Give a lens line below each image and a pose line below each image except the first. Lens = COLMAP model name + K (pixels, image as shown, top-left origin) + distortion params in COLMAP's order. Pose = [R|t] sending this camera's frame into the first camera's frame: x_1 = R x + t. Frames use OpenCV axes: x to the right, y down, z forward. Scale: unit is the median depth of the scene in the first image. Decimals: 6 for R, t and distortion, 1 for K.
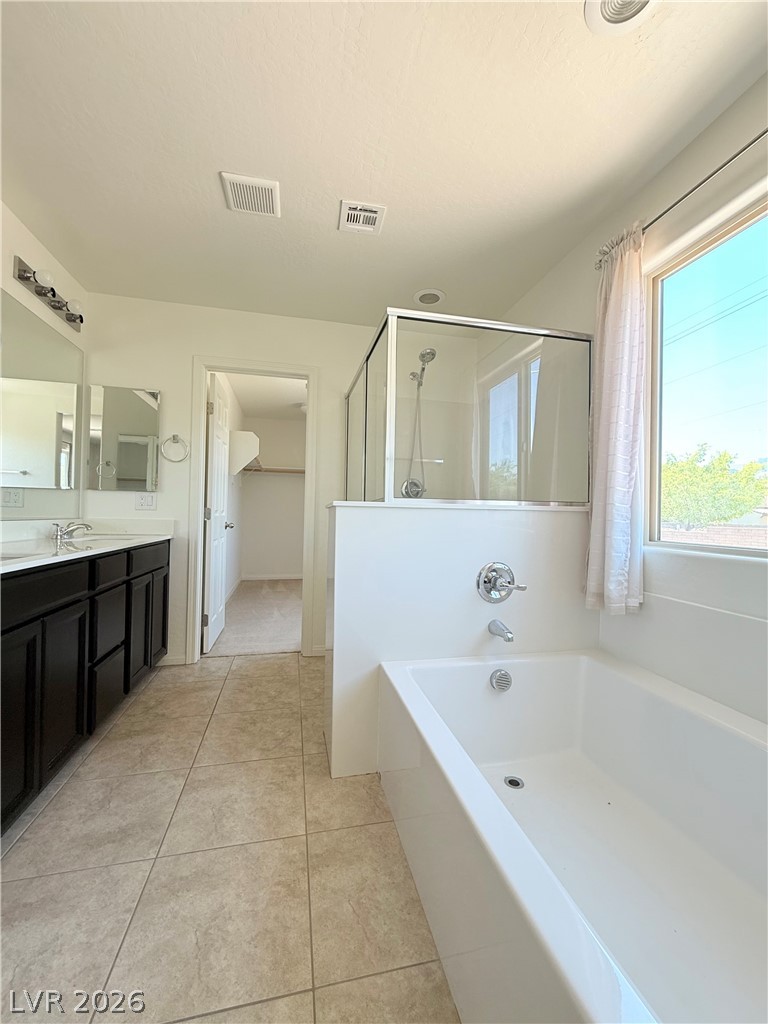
lens RADIAL K [[409.9, 0, 385.7], [0, 409.9, 510.5], [0, 0, 1]] dist [0.000936, -0.000067]
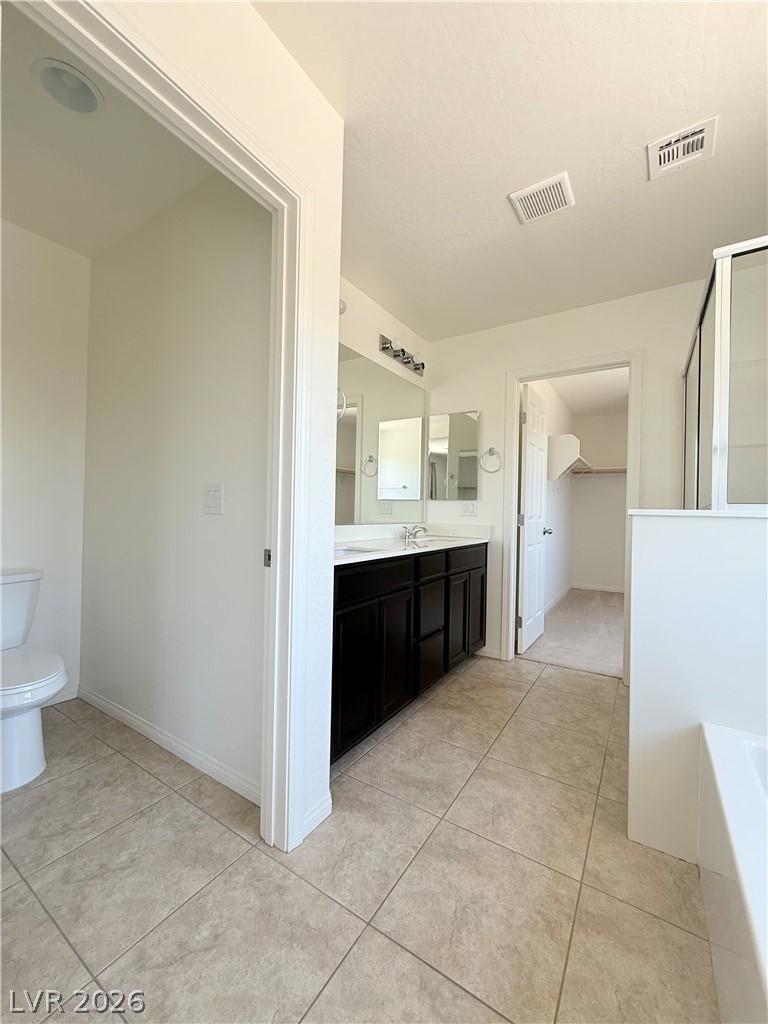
lens RADIAL K [[409.9, 0, 385.7], [0, 409.9, 510.5], [0, 0, 1]] dist [0.000936, -0.000067]
pose [[0.697928, -0.005838, -0.716144, 0.104712], [0.000309, 0.999969, -0.007851, -0.011340], [0.716168, 0.005258, 0.697908, 0.042833]]
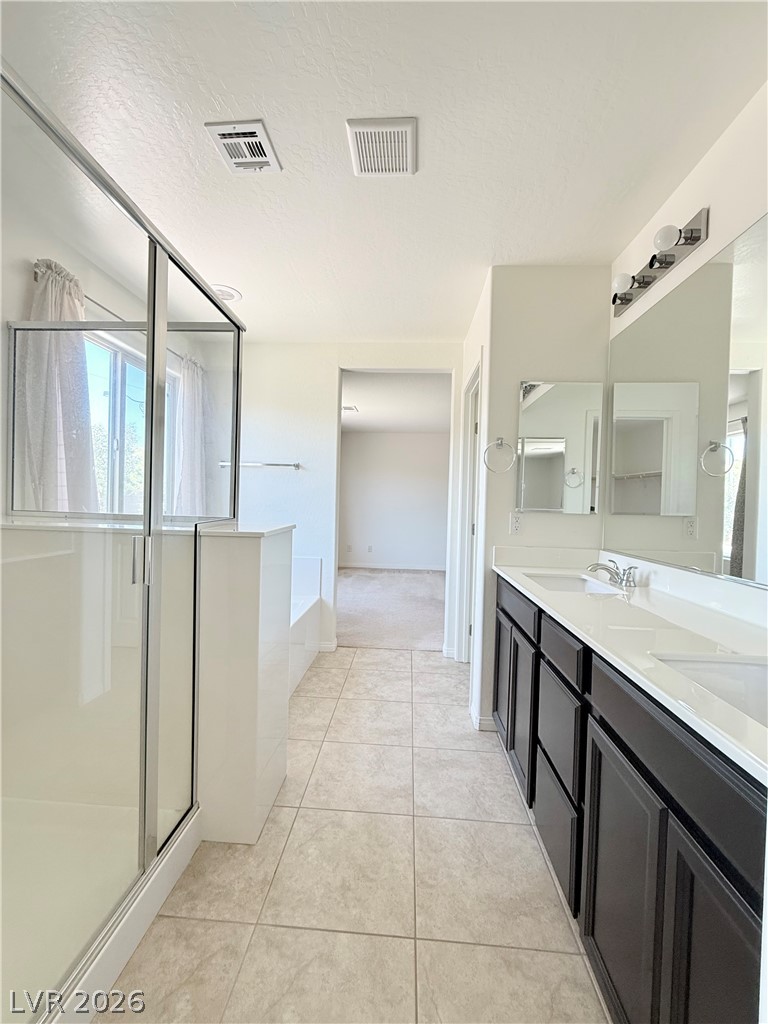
lens RADIAL K [[409.9, 0, 385.7], [0, 409.9, 510.5], [0, 0, 1]] dist [0.000936, -0.000067]
pose [[-0.958812, -0.050408, 0.279531, -0.539905], [-0.048120, 0.998728, 0.015046, -0.070860], [-0.279934, 0.000976, -0.960019, 1.619297]]
